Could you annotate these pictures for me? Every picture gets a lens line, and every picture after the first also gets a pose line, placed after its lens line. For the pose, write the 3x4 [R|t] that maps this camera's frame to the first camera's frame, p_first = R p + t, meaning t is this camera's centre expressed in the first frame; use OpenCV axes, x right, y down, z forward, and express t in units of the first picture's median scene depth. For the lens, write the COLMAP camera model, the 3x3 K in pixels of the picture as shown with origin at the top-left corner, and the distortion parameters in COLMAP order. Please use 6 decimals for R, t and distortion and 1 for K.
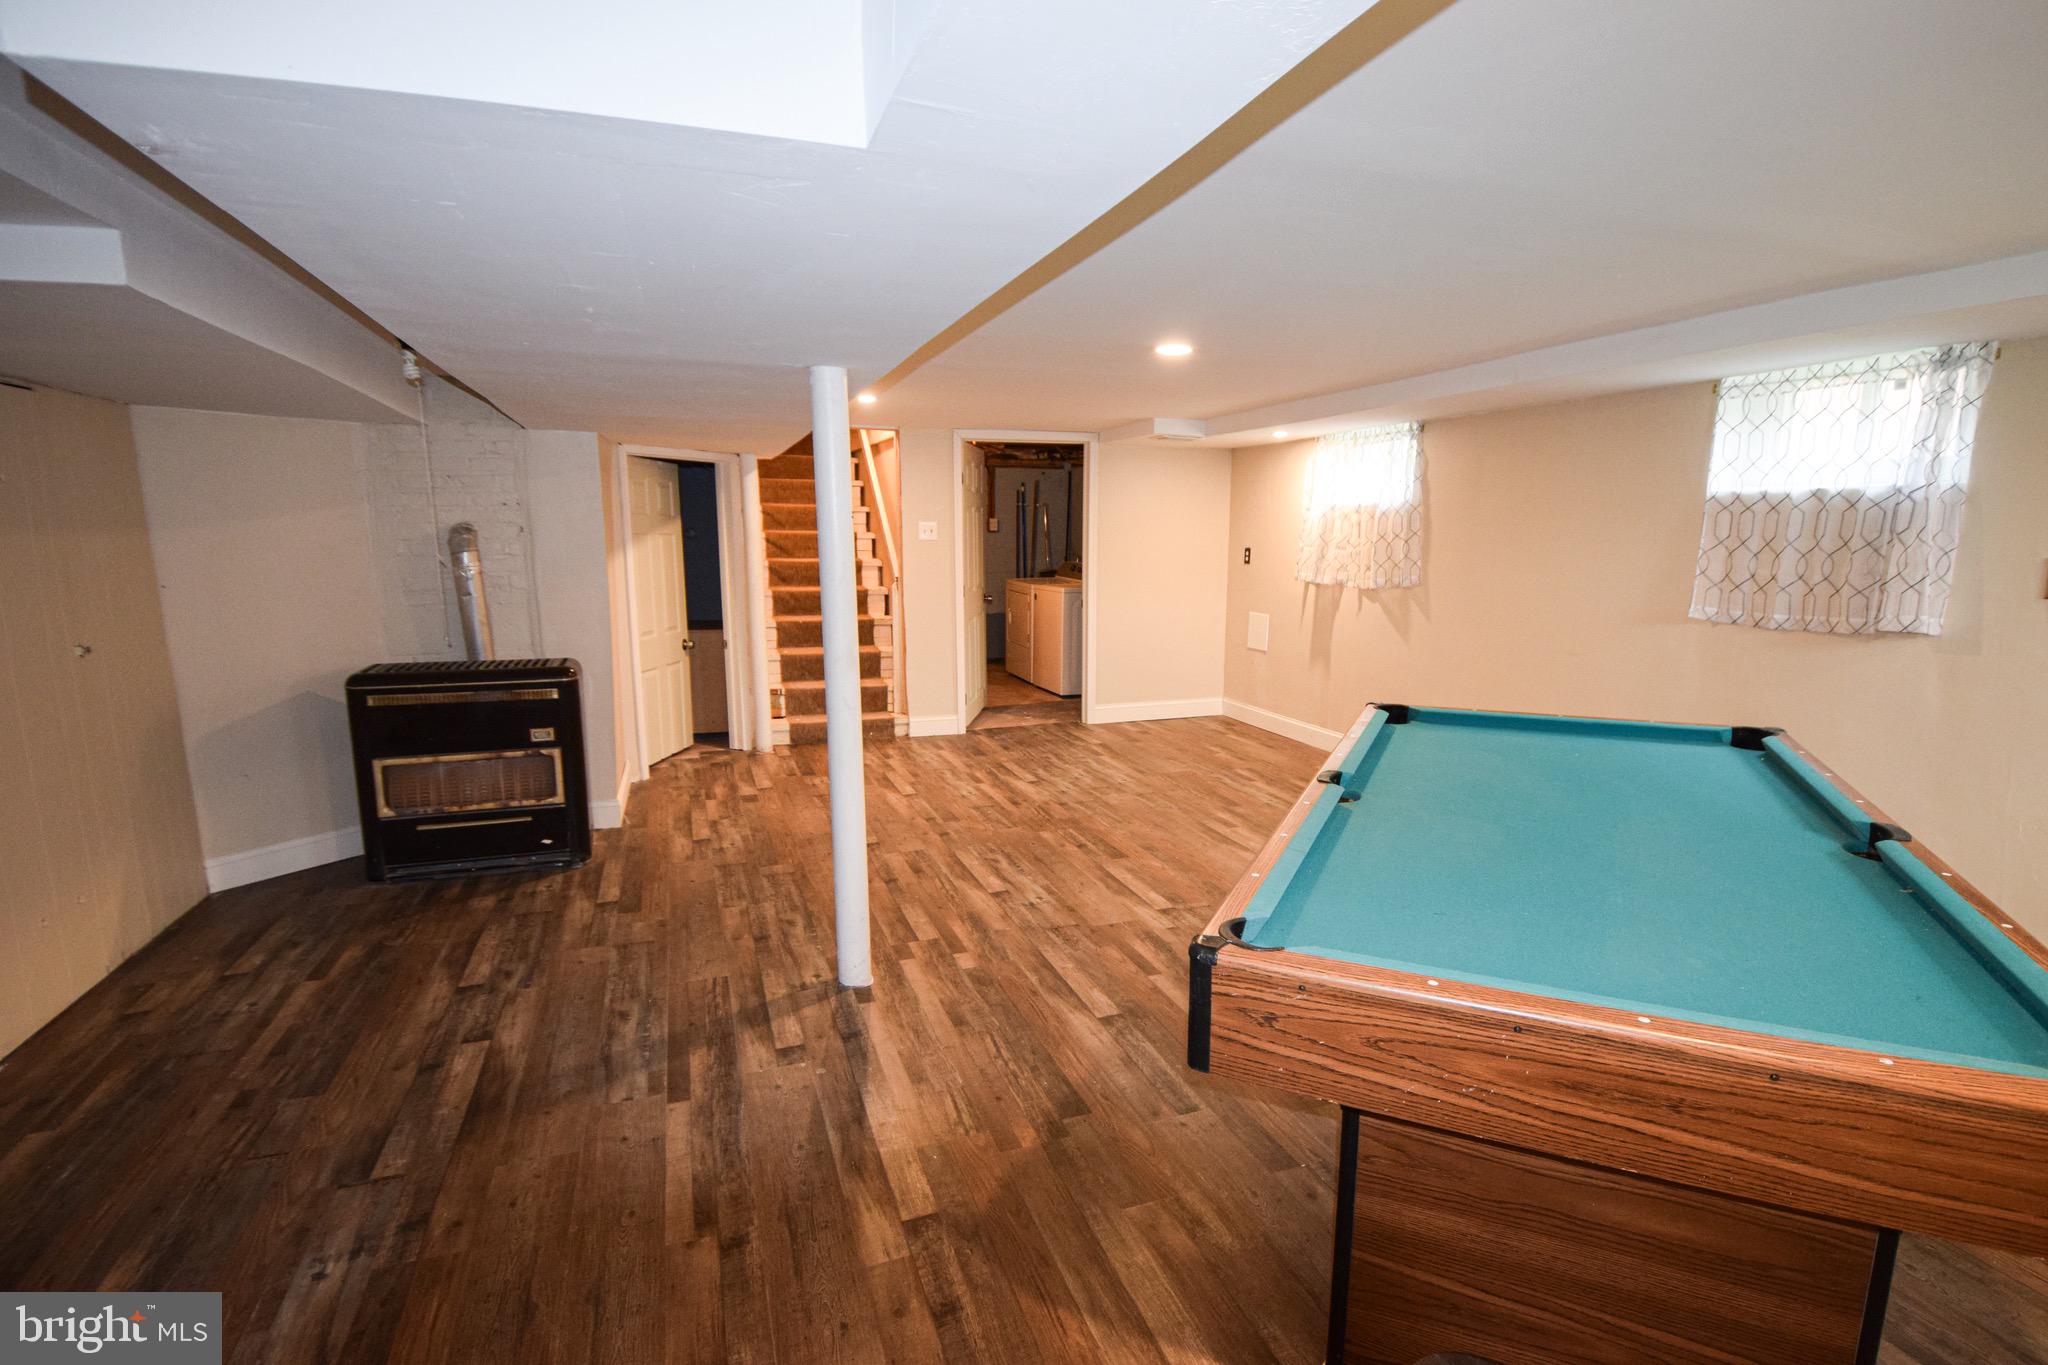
lens RADIAL K [[941.5, 0, 1024.0], [0, 941.5, 682.5], [0, 0, 1]] dist [-0.001964, -0.000919]
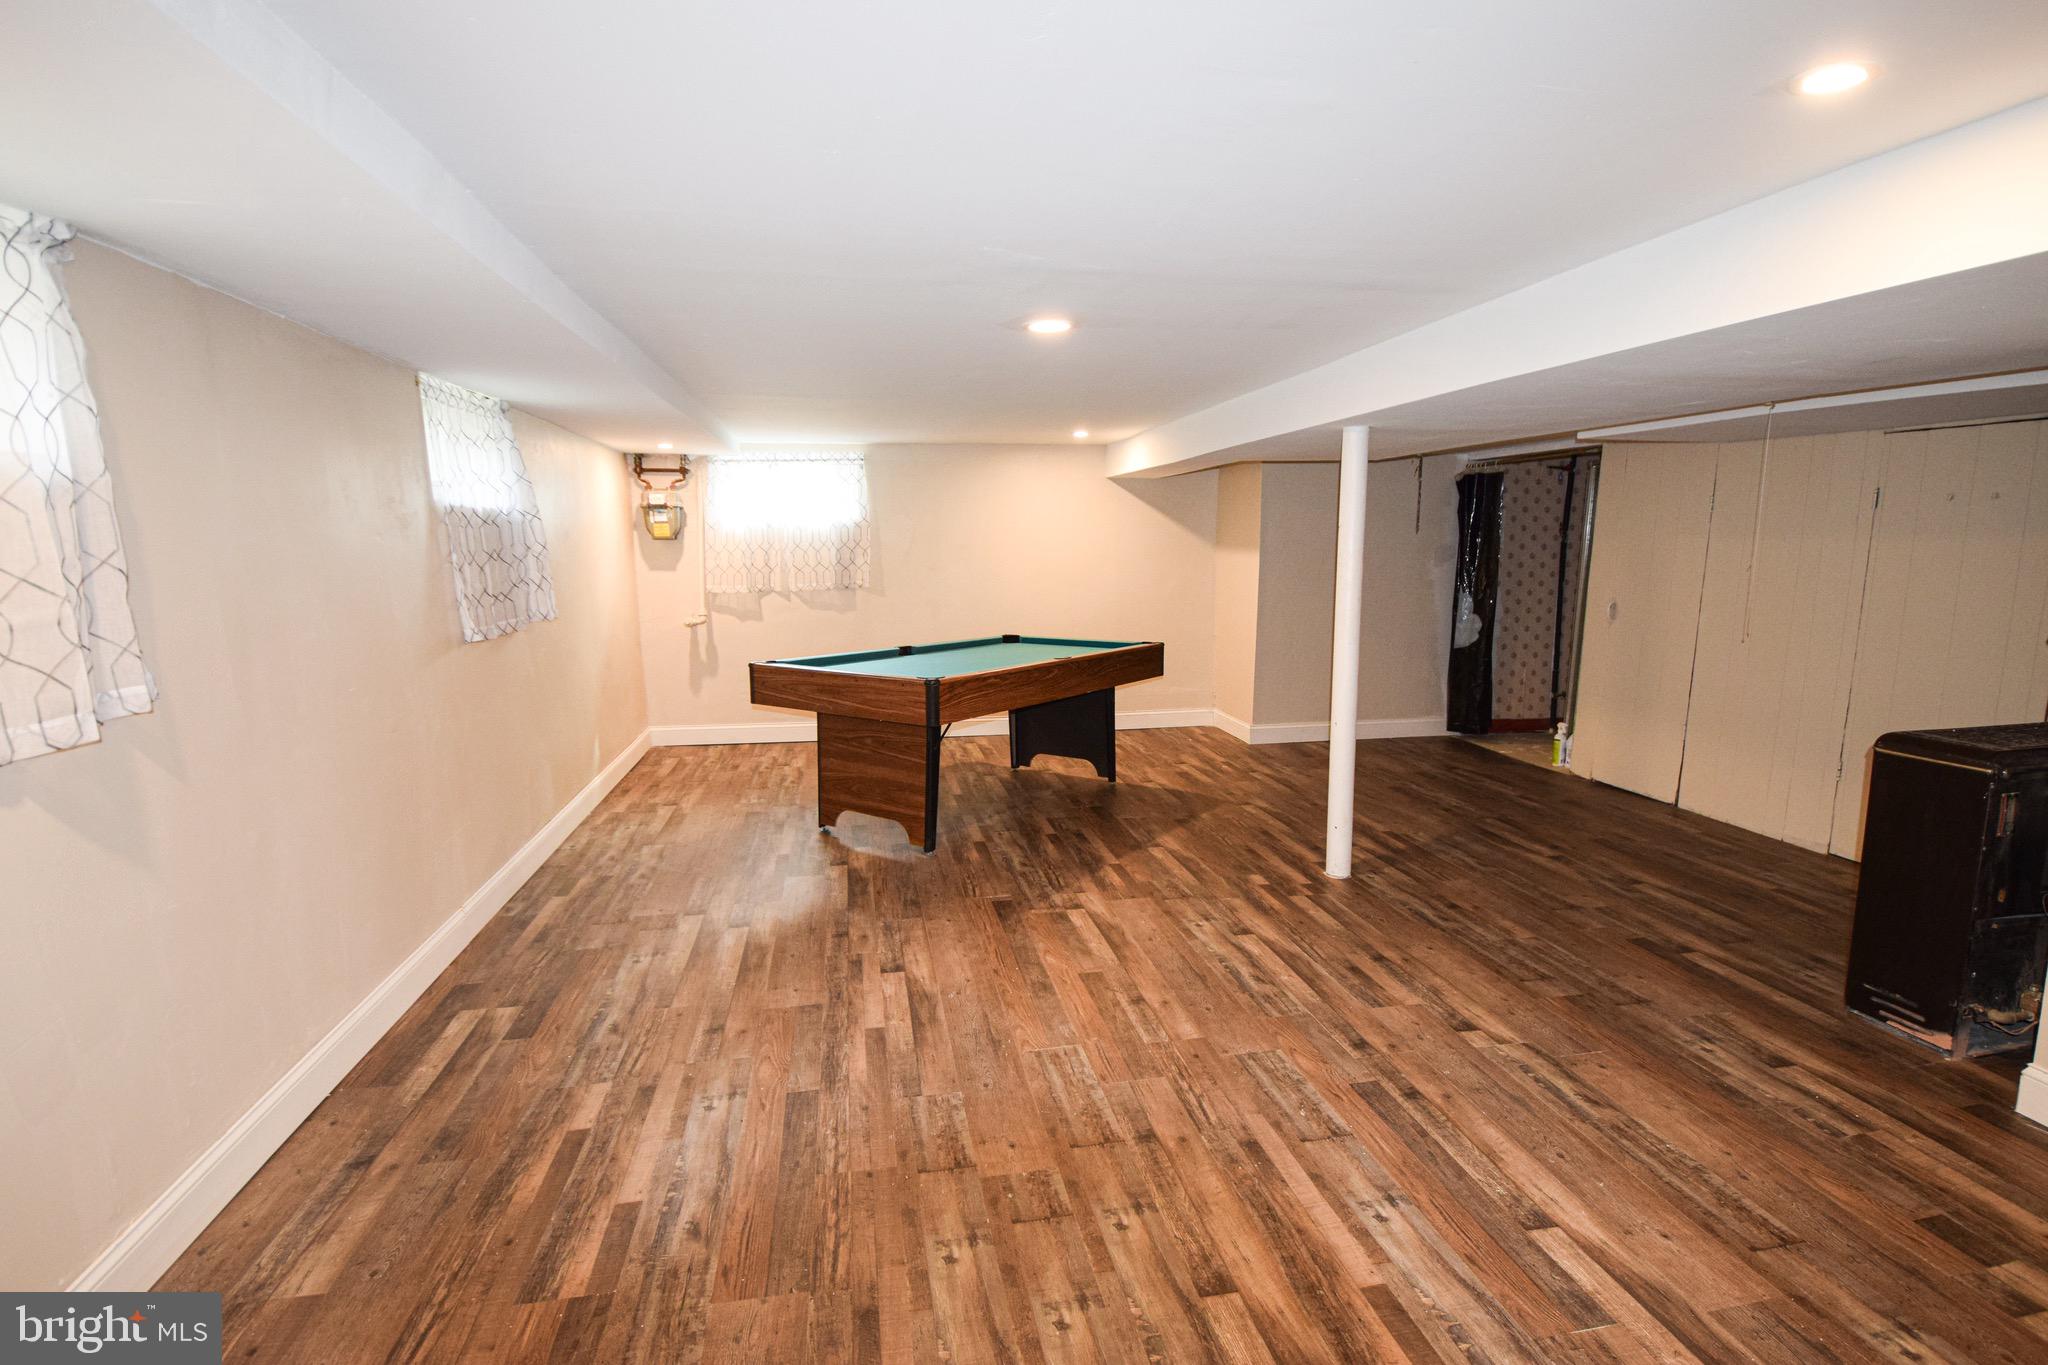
lens RADIAL K [[941.5, 0, 1024.0], [0, 941.5, 682.5], [0, 0, 1]] dist [-0.001964, -0.000919]
pose [[-0.986219, -0.020332, 0.164188, 0.038087], [0.031025, 0.952084, 0.304259, -0.288508], [-0.162507, 0.305160, -0.938333, 1.765316]]
